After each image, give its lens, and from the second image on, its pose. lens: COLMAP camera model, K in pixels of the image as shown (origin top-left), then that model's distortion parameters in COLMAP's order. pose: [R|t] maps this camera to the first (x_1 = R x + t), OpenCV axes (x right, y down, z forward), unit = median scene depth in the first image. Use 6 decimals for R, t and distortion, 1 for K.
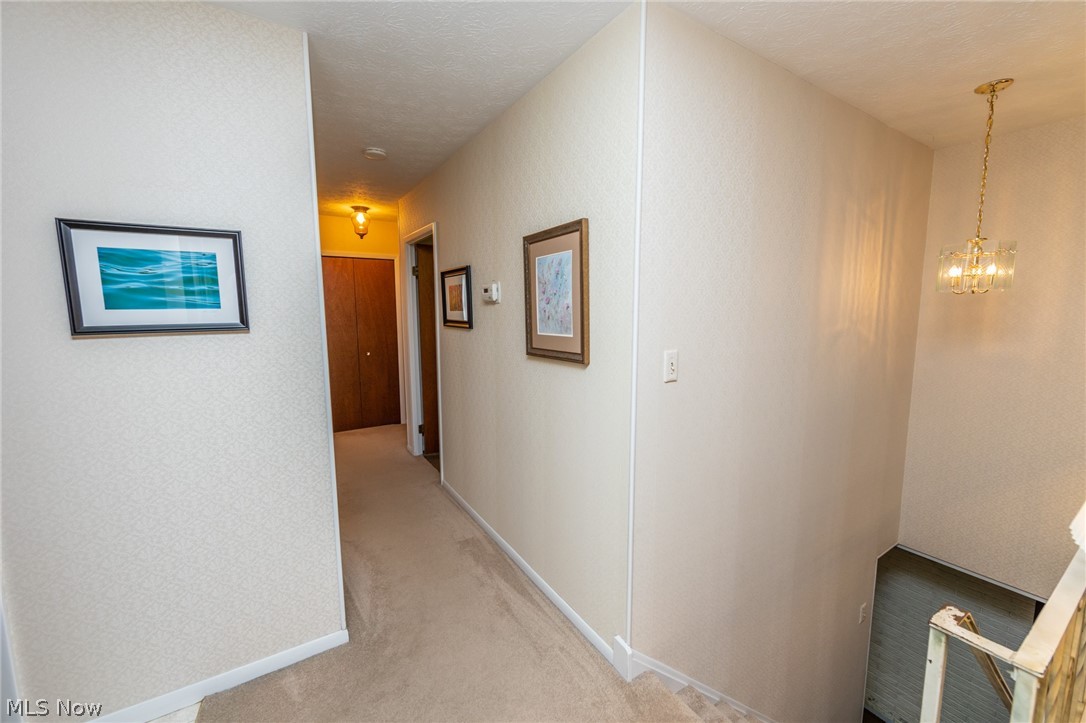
lens RADIAL K [[425.5, 0, 543.5], [0, 425.5, 354.0], [0, 0, 1]] dist [-0.003058, 0.000132]
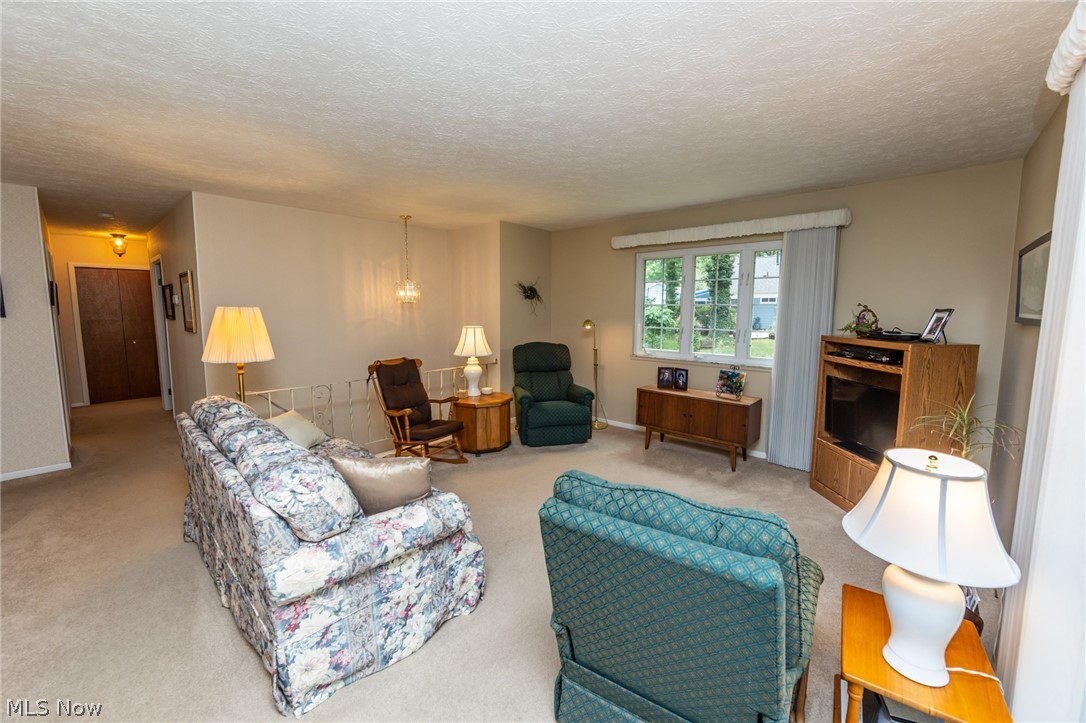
lens RADIAL K [[425.5, 0, 543.5], [0, 425.5, 354.0], [0, 0, 1]] dist [-0.003058, 0.000132]
pose [[0.963039, -0.015682, 0.268907, 0.874205], [0.018507, 0.999797, -0.007975, 0.137501], [-0.268727, 0.012657, 0.963133, -1.167029]]
